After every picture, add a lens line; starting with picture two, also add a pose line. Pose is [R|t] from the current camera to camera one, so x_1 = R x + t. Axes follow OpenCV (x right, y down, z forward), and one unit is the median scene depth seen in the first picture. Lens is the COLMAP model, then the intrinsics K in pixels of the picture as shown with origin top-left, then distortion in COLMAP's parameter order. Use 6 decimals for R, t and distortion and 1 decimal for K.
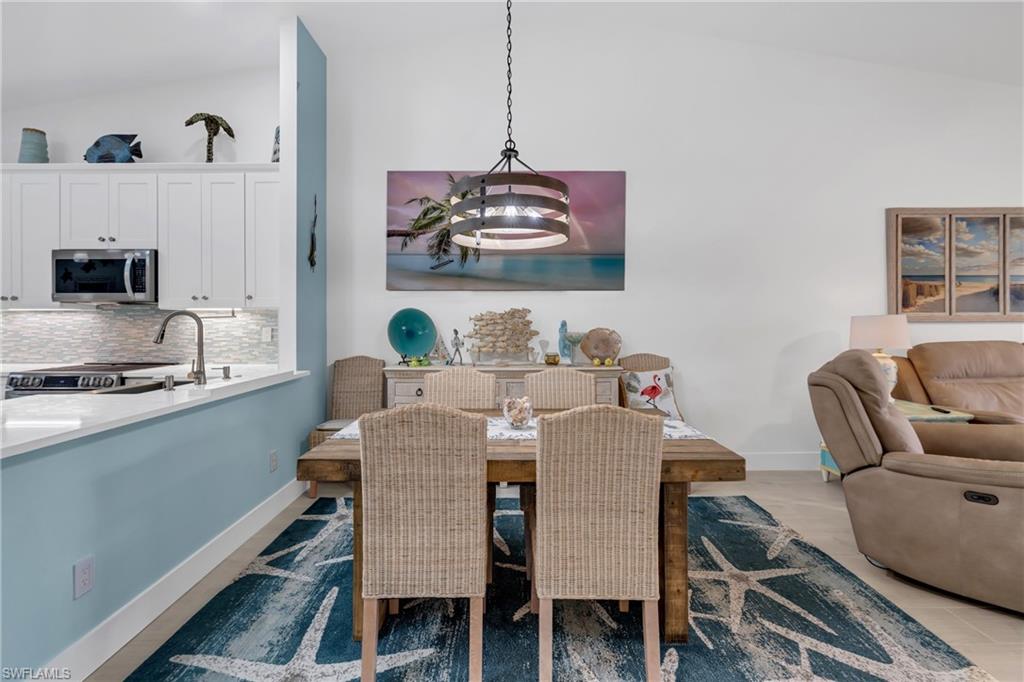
lens RADIAL K [[471.9, 0, 511.7], [0, 471.9, 316.2], [0, 0, 1]] dist [0.000341, 0.002594]
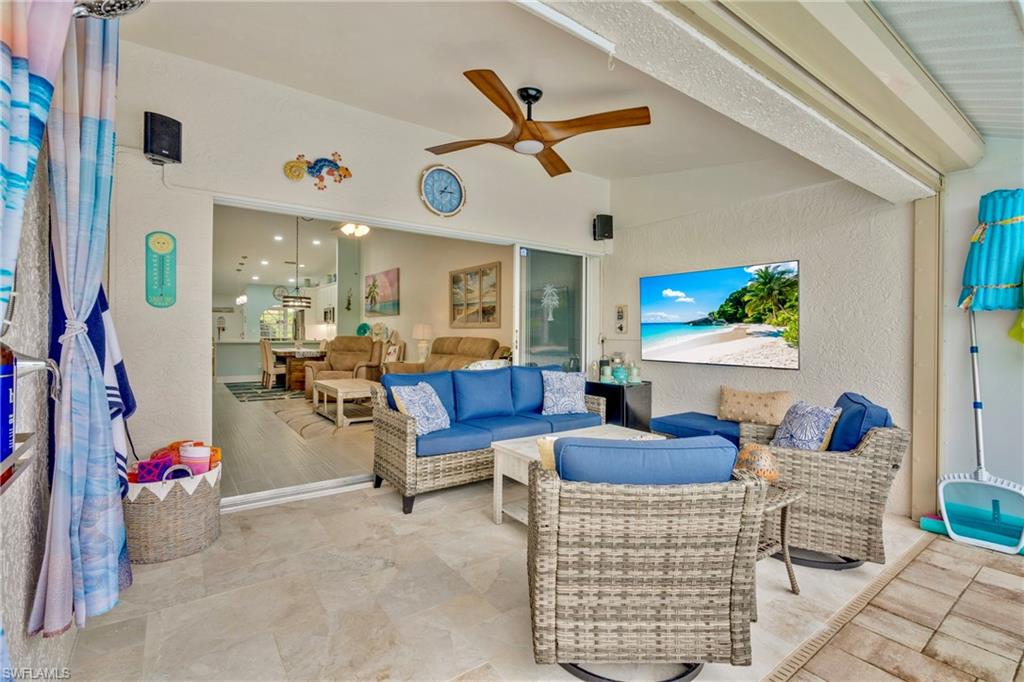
lens RADIAL K [[471.9, 0, 512.7], [0, 471.9, 336.5], [0, 0, 1]] dist [0.000341, 0.002594]
pose [[0.579826, 0.014749, -0.814607, 2.605209], [-0.005040, 0.999882, 0.014516, 0.018651], [0.814725, -0.004311, 0.579831, 0.047735]]
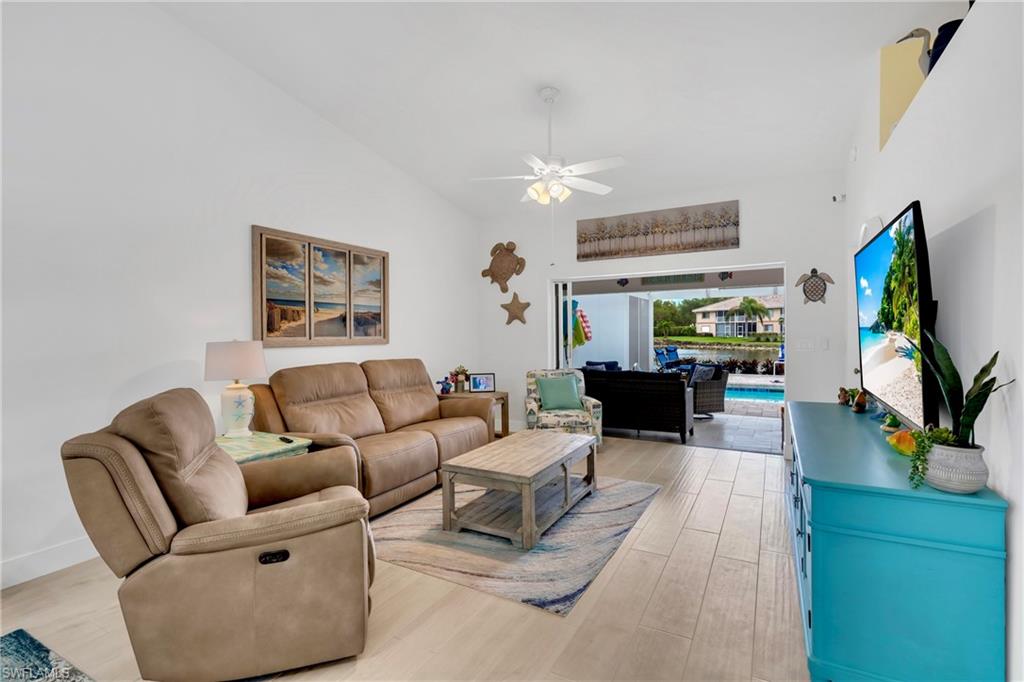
lens RADIAL K [[471.9, 0, 491.6], [0, 471.9, 341.1], [0, 0, 1]] dist [0.000341, 0.002594]
pose [[0.525529, -0.012571, 0.850683, 0.253003], [0.000136, 0.999892, 0.014691, -0.014083], [-0.850775, -0.007605, 0.525474, 0.112410]]
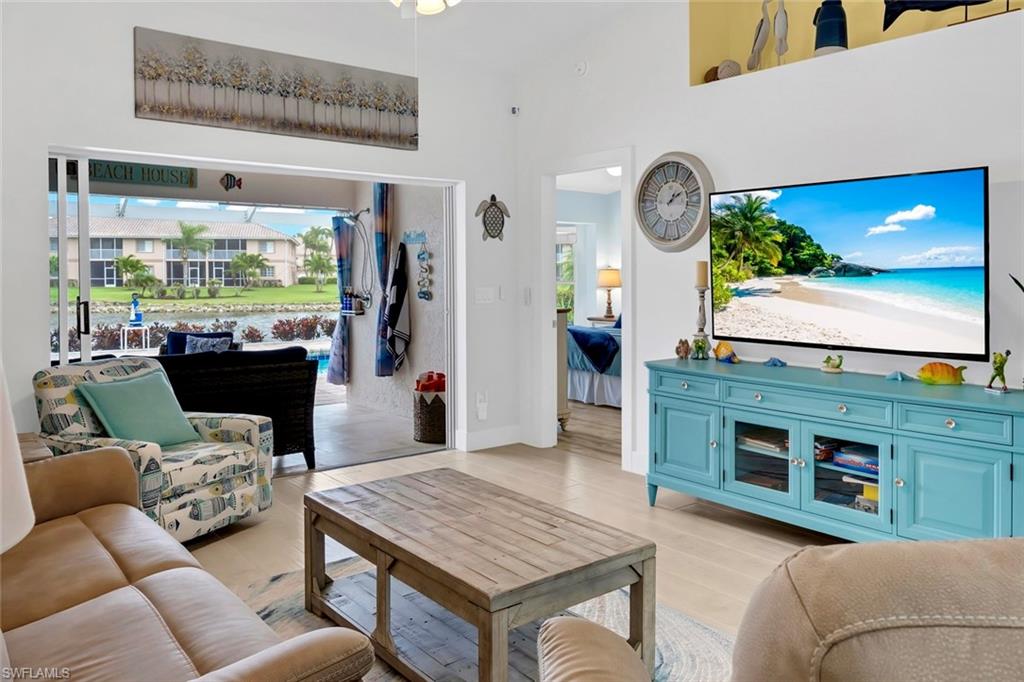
lens RADIAL K [[801.5, 0, 513.1], [0, 801.5, 283.6], [0, 0, 1]] dist [-0.052327, 0.000875]
pose [[-0.614555, 0.001387, 0.788873, 0.448282], [-0.001089, 0.999996, -0.002607, -0.005637], [-0.788873, -0.002461, -0.614551, 0.907248]]
